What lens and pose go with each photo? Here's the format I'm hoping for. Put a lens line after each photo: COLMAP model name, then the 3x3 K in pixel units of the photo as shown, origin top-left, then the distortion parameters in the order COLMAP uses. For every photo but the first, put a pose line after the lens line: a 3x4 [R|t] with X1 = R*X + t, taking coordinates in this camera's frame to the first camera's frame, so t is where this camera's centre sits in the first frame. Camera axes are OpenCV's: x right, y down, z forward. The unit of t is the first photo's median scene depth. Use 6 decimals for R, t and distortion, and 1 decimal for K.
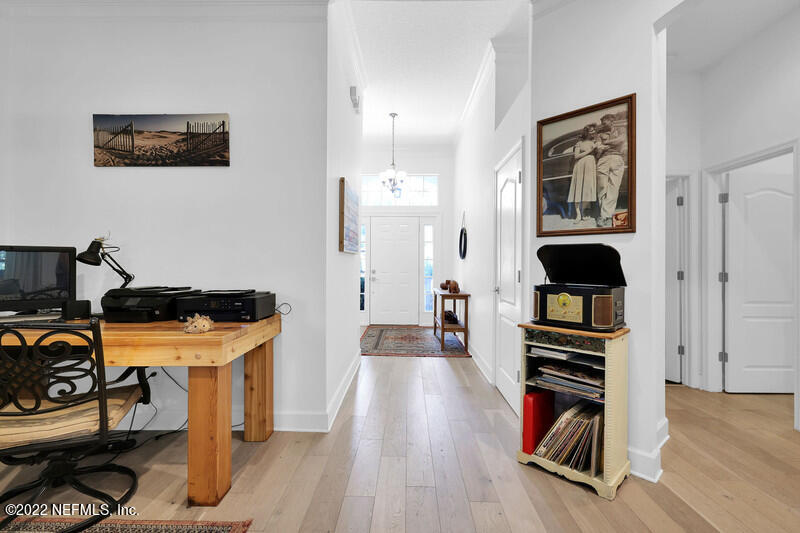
lens RADIAL K [[370.3, 0, 394.9], [0, 370.3, 264.8], [0, 0, 1]] dist [0.002357, -0.002141]
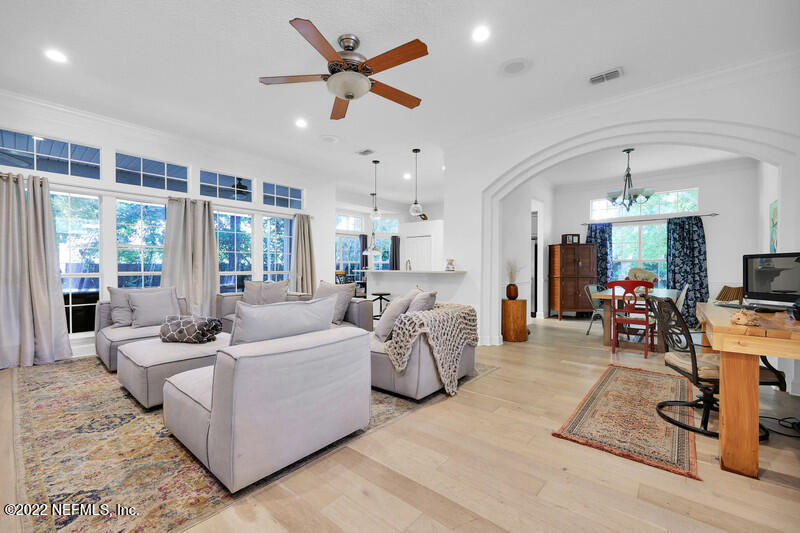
lens RADIAL K [[340.1, 0, 401.7], [0, 340.1, 275.5], [0, 0, 1]] dist [-0.003556, -0.000644]
pose [[-0.630268, 0.008545, -0.776330, 0.765334], [-0.001190, 0.999928, 0.011973, 0.015866], [0.776376, 0.008469, -0.630213, 0.674563]]
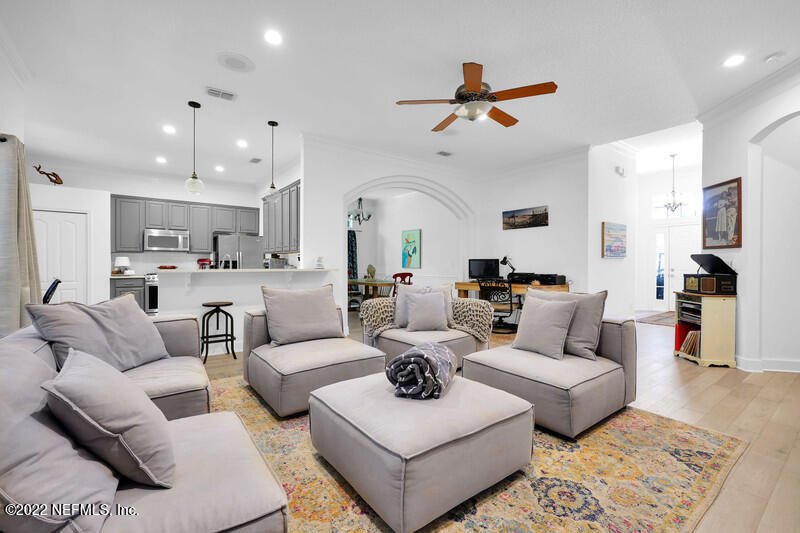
lens RADIAL K [[354.5, 0, 399.8], [0, 354.5, 266.9], [0, 0, 1]] dist [0.002794, -0.000543]
pose [[0.626549, -0.000116, -0.779382, 0.900227], [0.009122, 0.999933, 0.007185, -0.012151], [0.779329, -0.011611, 0.626508, -1.468525]]
